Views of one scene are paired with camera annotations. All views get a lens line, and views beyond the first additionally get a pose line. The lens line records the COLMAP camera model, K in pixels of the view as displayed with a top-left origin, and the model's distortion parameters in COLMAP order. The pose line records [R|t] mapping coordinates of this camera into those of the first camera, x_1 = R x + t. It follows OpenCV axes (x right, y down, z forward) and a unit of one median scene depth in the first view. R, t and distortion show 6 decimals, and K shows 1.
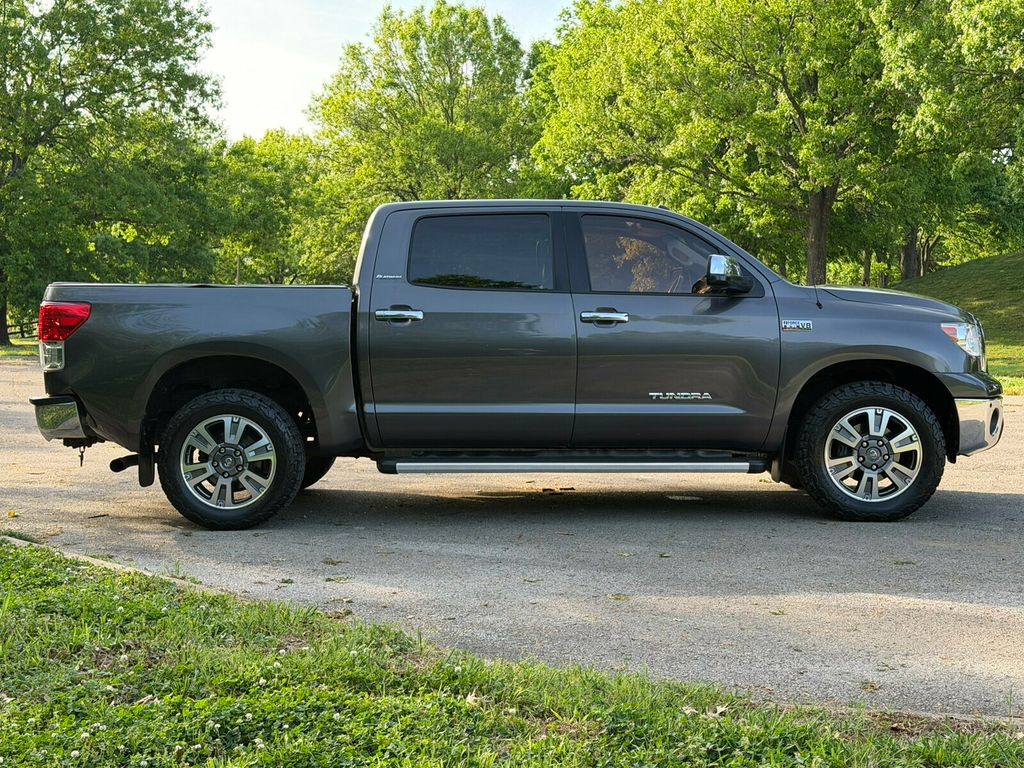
lens RADIAL K [[1486.5, 0, 512.0], [0, 1486.5, 384.0], [0, 0, 1]] dist [0.179327, -0.359818]
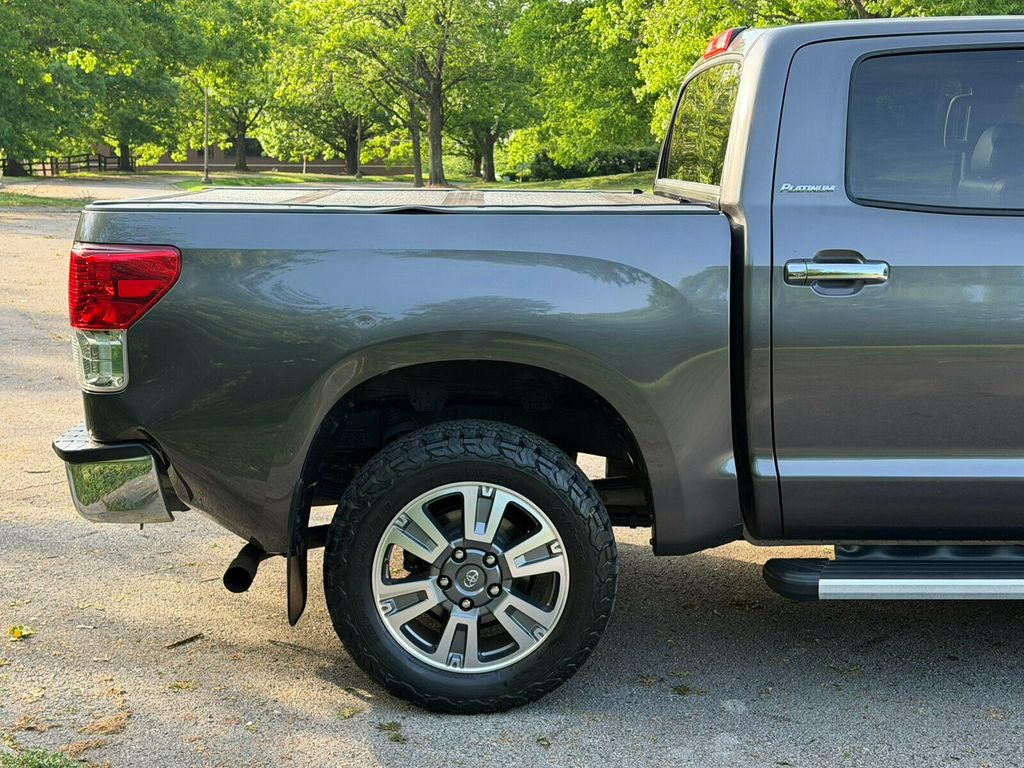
lens RADIAL K [[1486.5, 0, 512.0], [0, 1486.5, 384.0], [0, 0, 1]] dist [0.179327, -0.359818]
pose [[0.999597, -0.005204, 0.027910, -0.187778], [0.002055, 0.993743, 0.111672, -0.063286], [-0.028317, -0.111570, 0.993353, 0.522656]]
